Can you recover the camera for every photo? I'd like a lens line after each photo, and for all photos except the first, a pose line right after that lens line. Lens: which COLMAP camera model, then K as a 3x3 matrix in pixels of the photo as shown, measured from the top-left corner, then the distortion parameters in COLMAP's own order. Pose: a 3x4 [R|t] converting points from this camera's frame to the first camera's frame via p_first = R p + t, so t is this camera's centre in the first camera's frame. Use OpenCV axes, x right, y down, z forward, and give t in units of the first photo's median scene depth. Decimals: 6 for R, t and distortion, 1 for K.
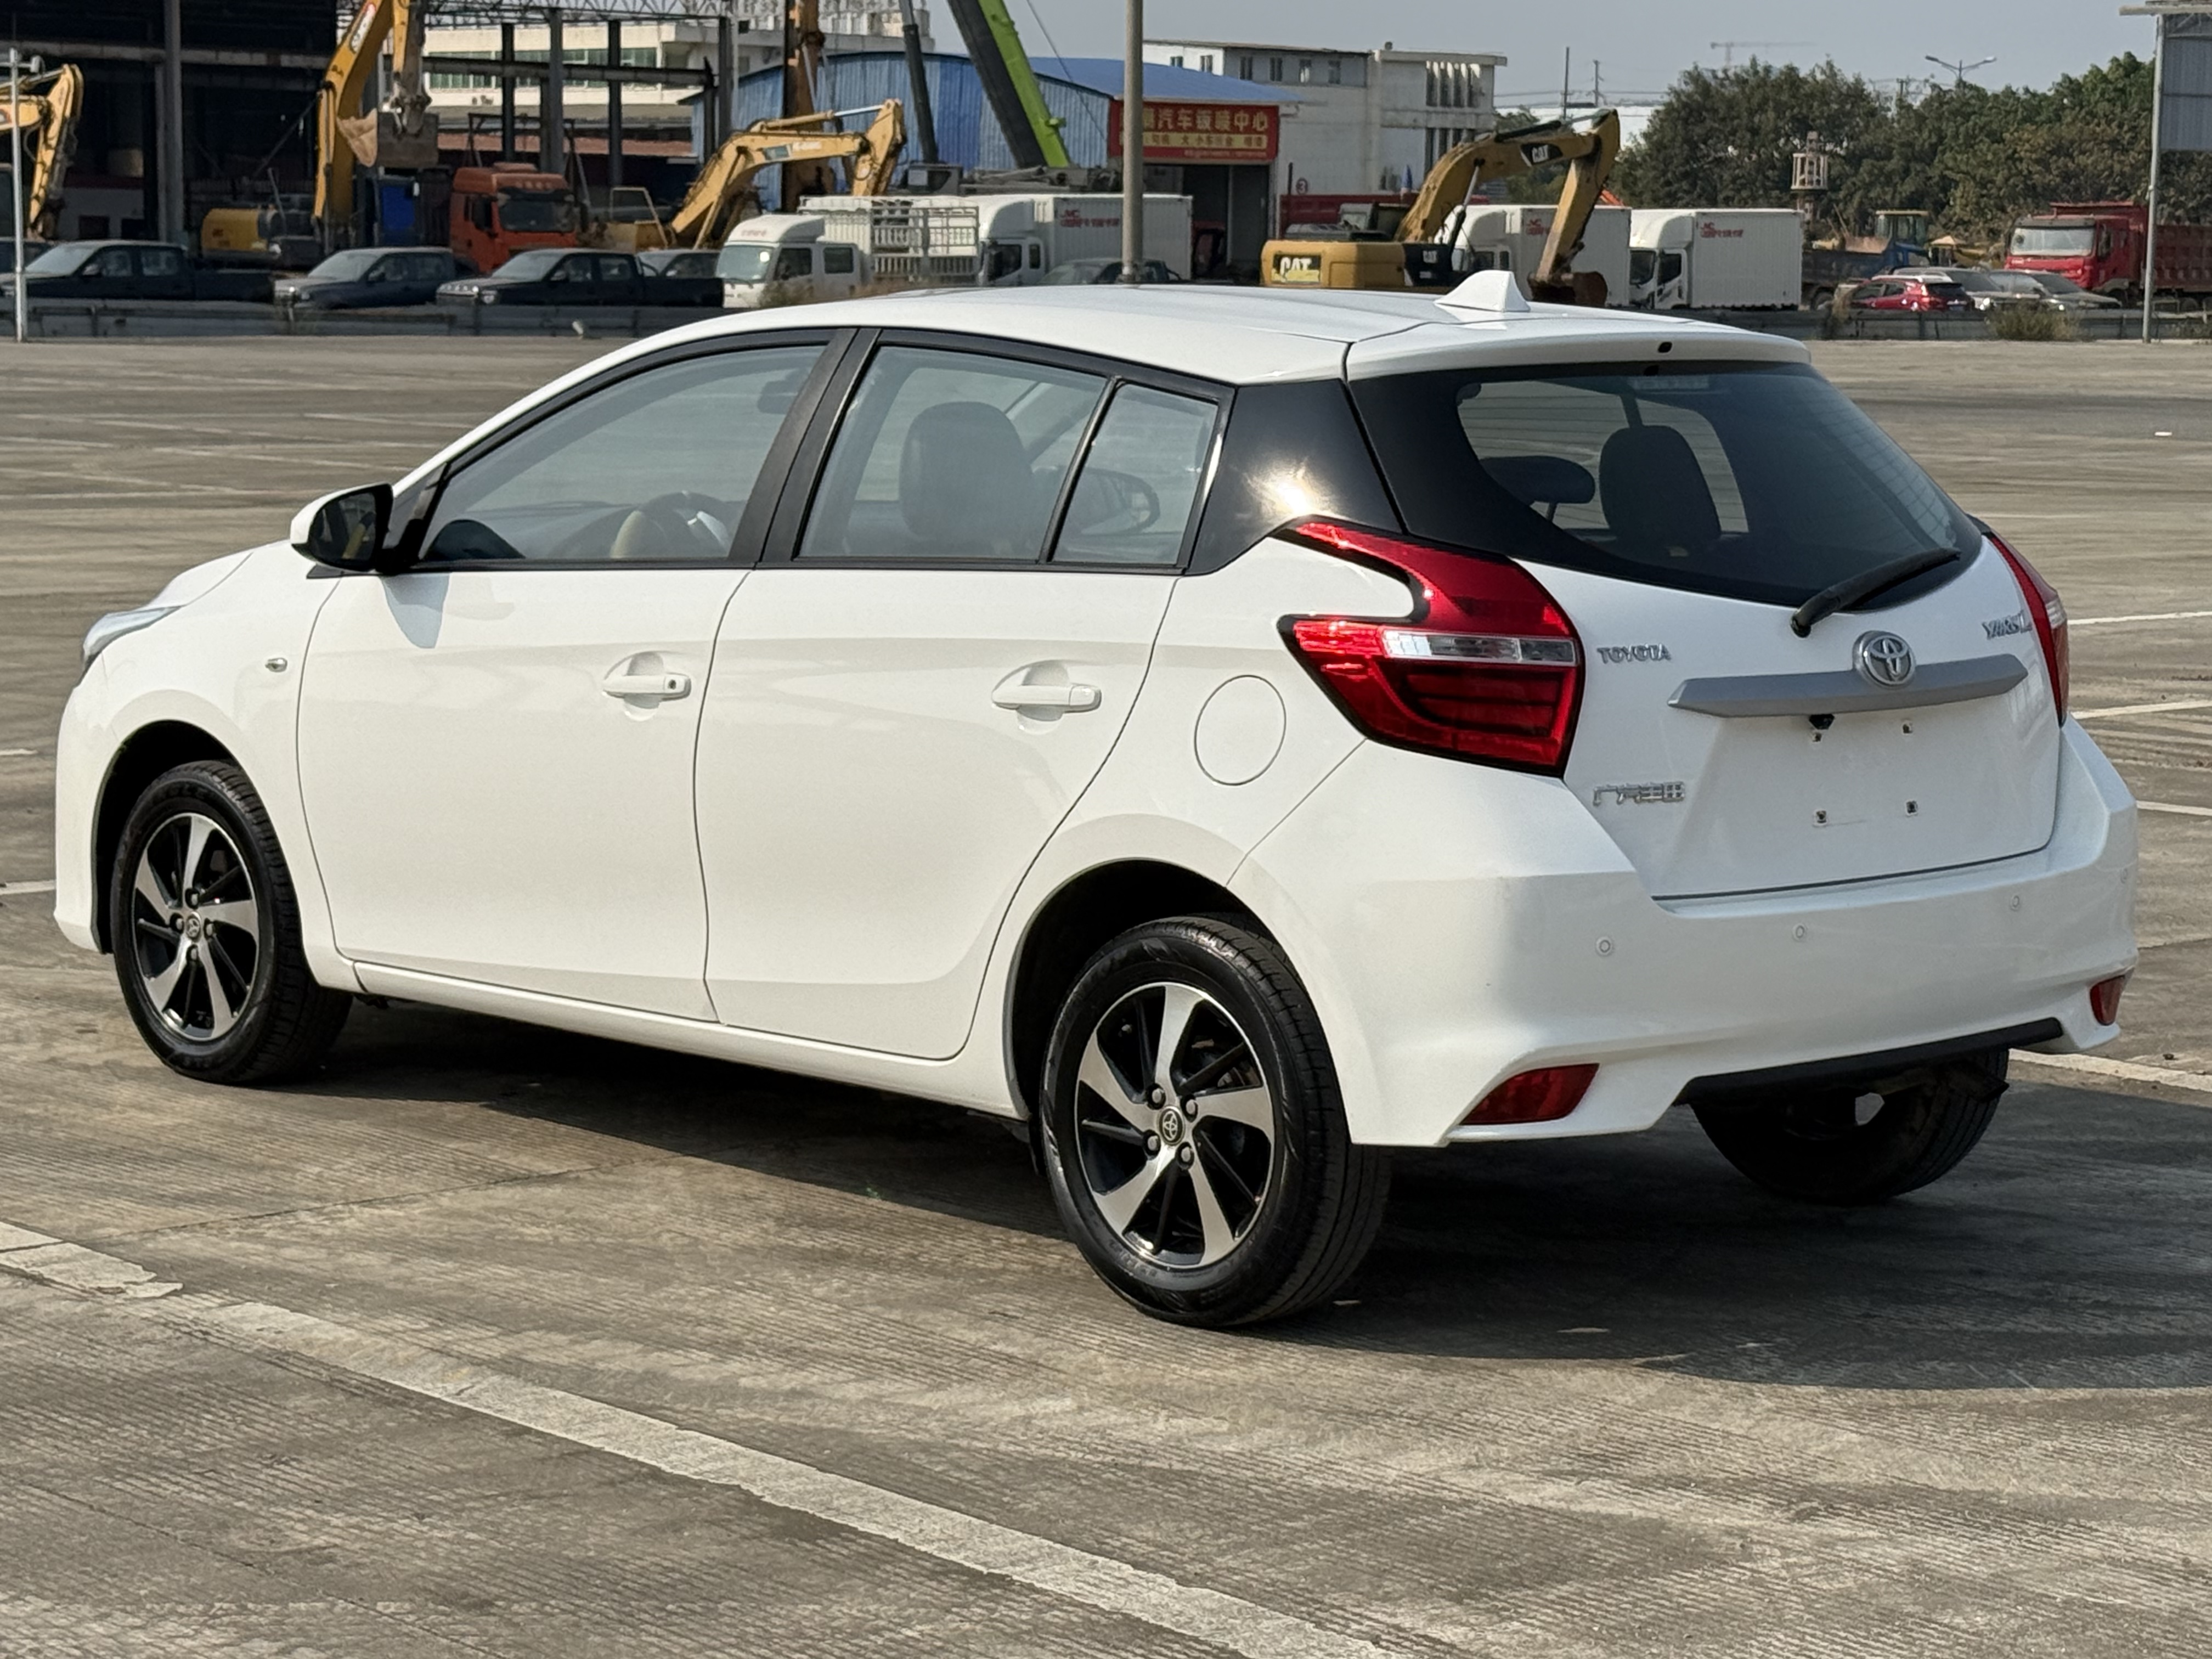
lens RADIAL K [[4699.1, 0, 1096.6], [0, 4699.1, 829.8], [0, 0, 1]] dist [0.200761, 0.000000]
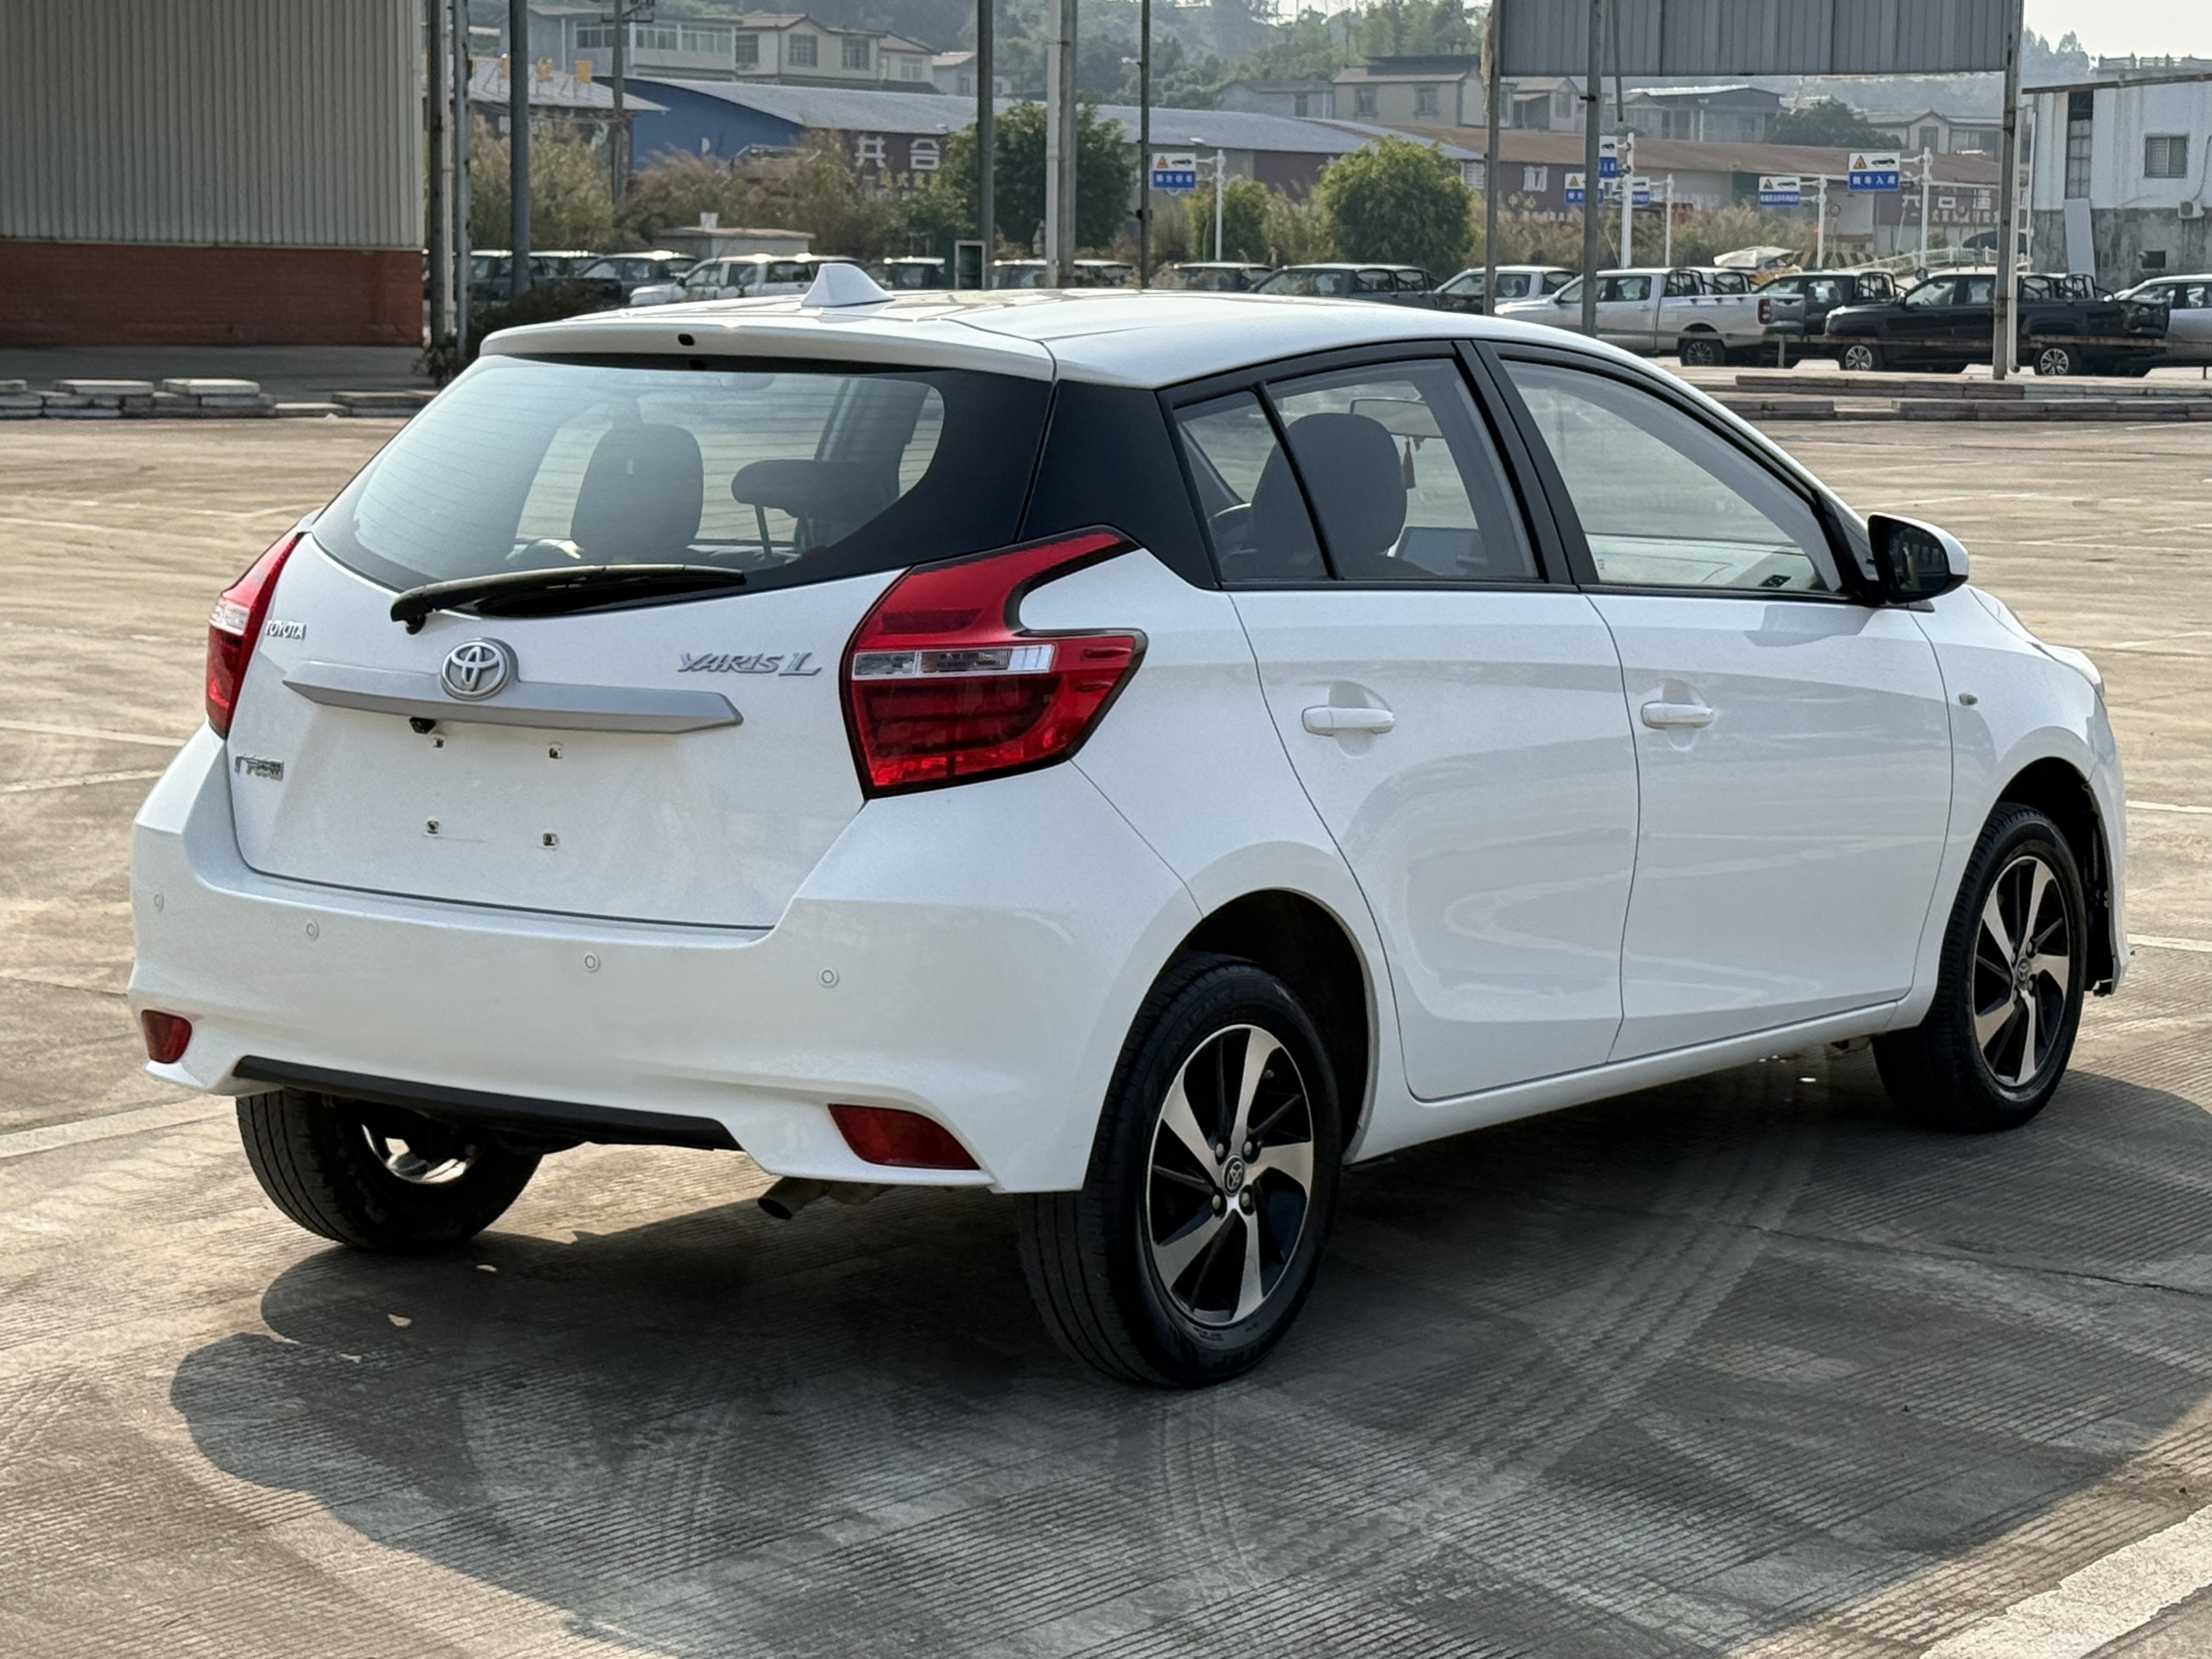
lens RADIAL K [[4699.1, 0, 1099.7], [0, 4699.1, 826.0], [0, 0, 1]] dist [0.200761, 0.000000]
pose [[0.206808, 0.099538, -0.973305, 0.750404], [-0.125623, 0.989278, 0.074479, -0.061529], [0.970283, 0.106866, 0.217095, 0.628777]]
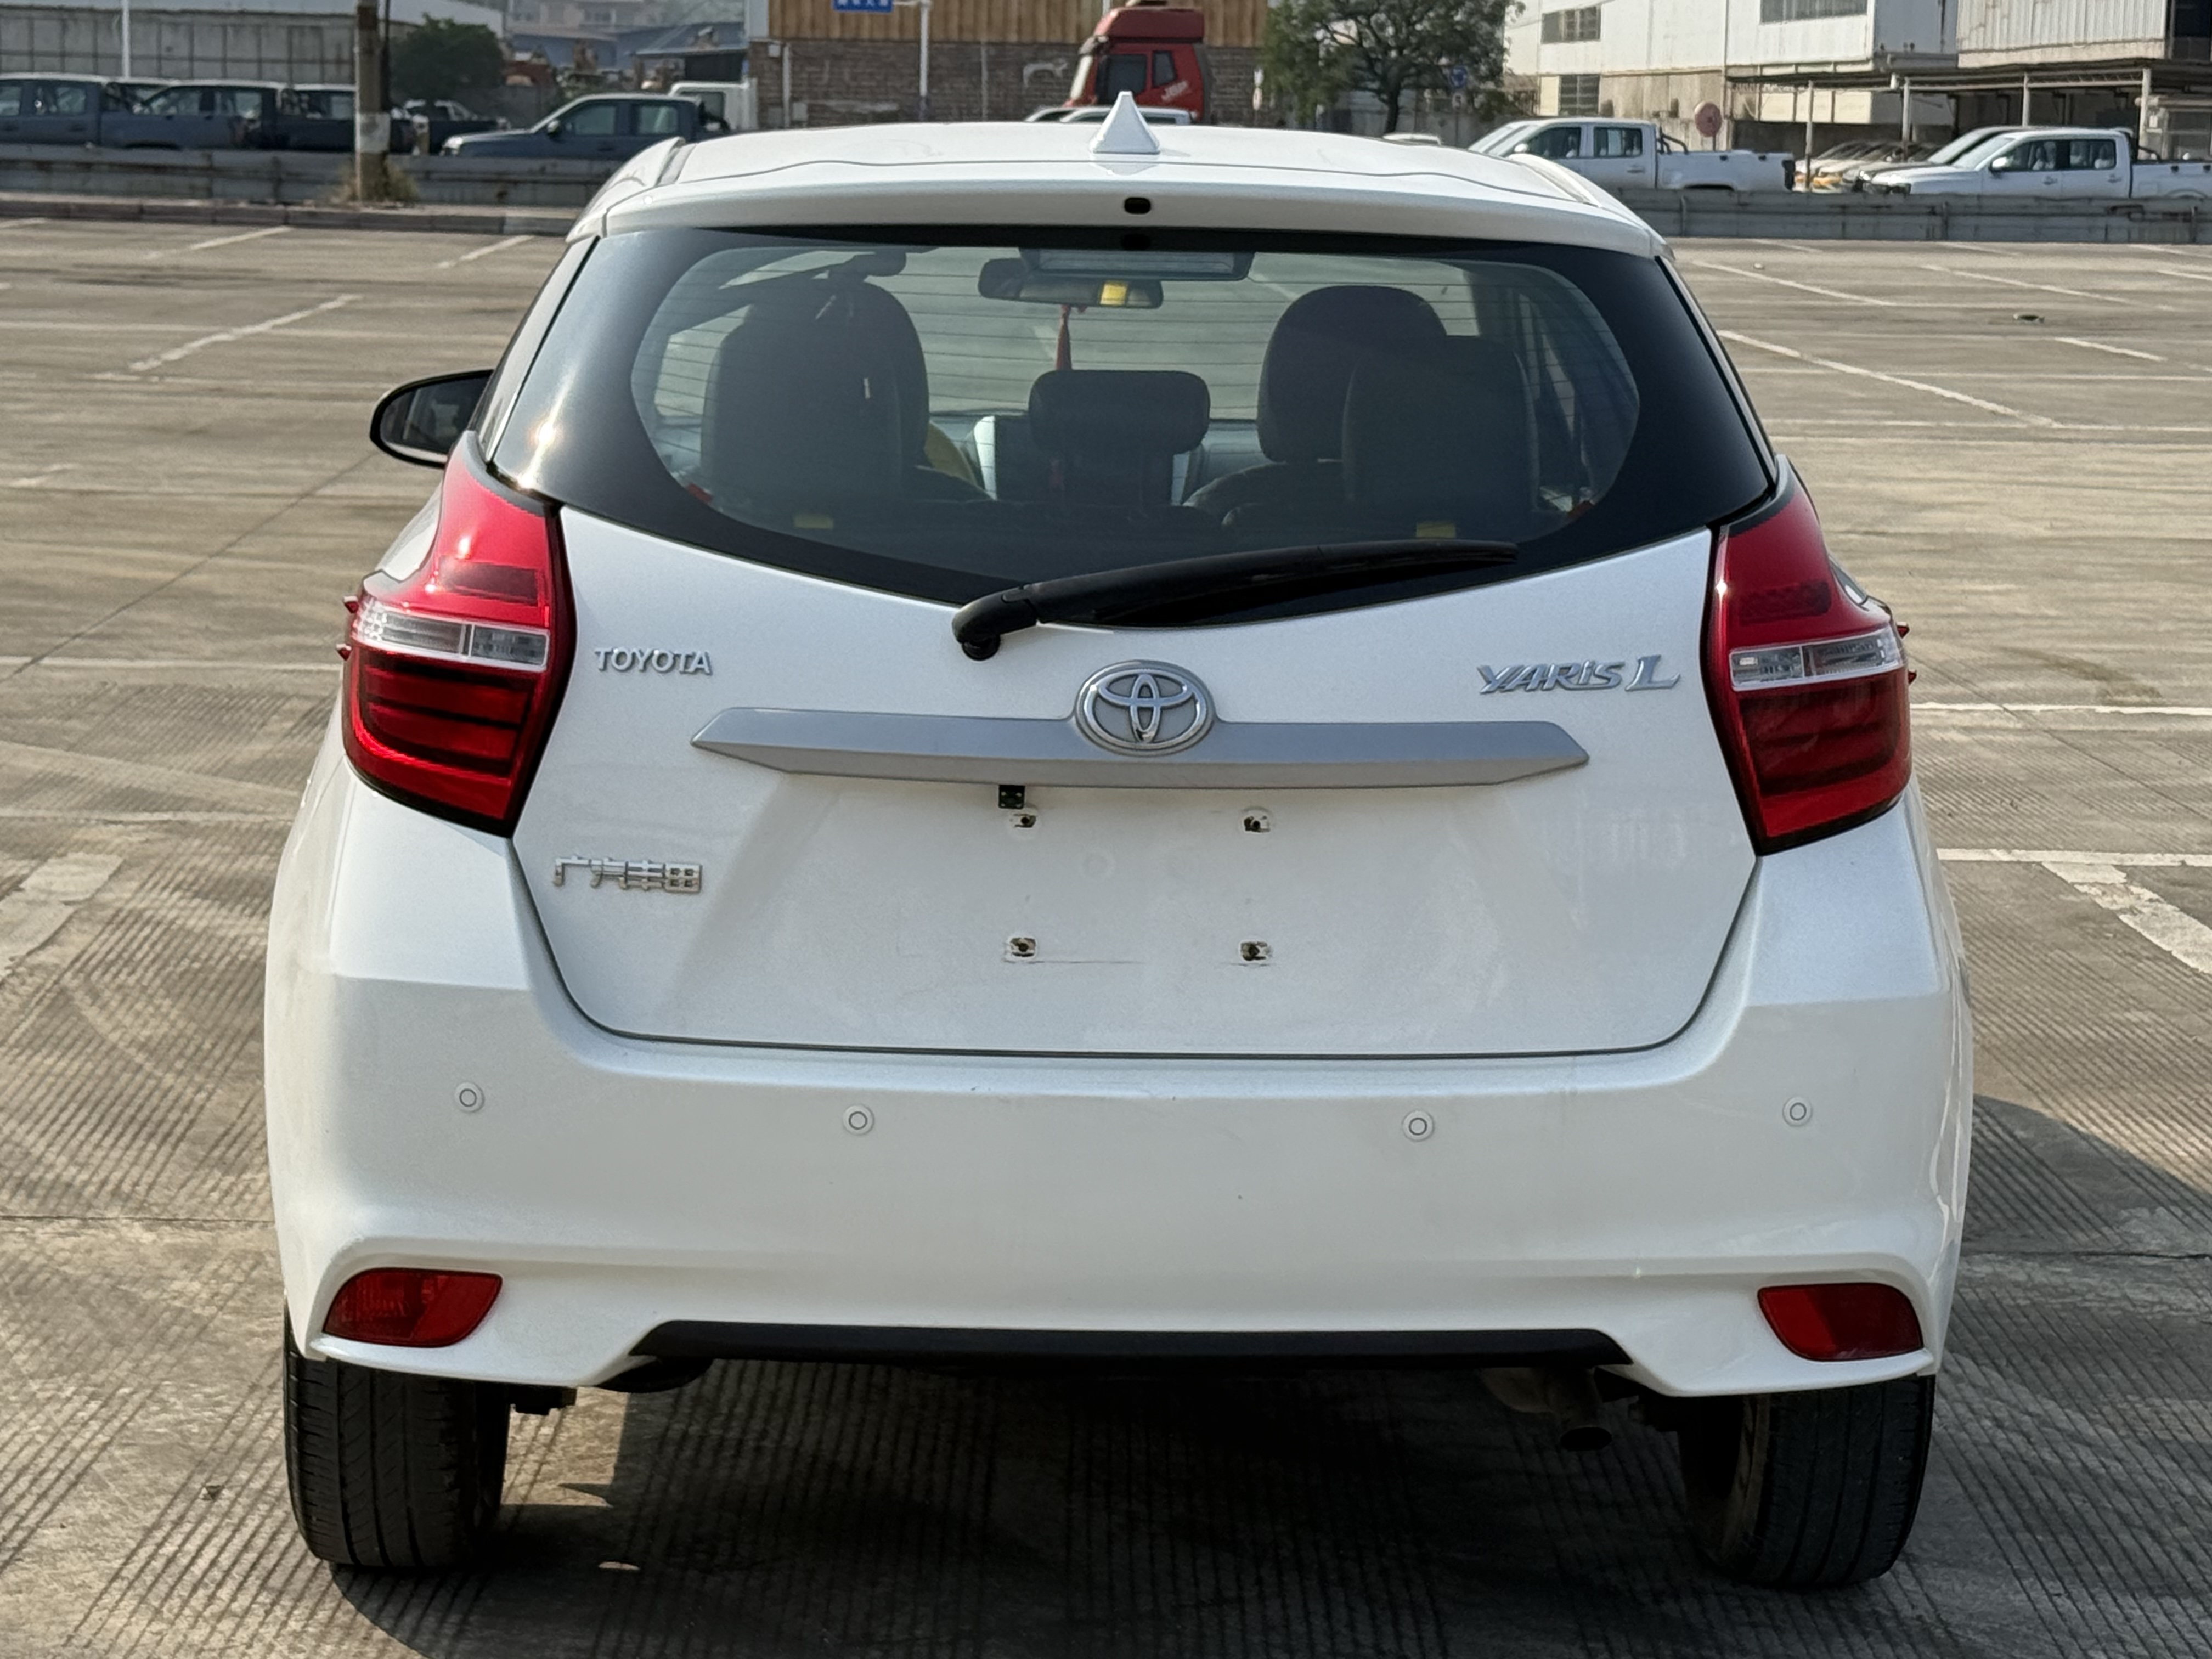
lens RADIAL K [[4699.1, 0, 1104.5], [0, 4699.1, 846.1], [0, 0, 1]] dist [0.200761, 0.000000]
pose [[0.754331, 0.099849, -0.648856, 0.387170], [-0.088529, 0.994809, 0.050166, -0.033192], [0.650498, 0.019601, 0.759255, 0.359534]]
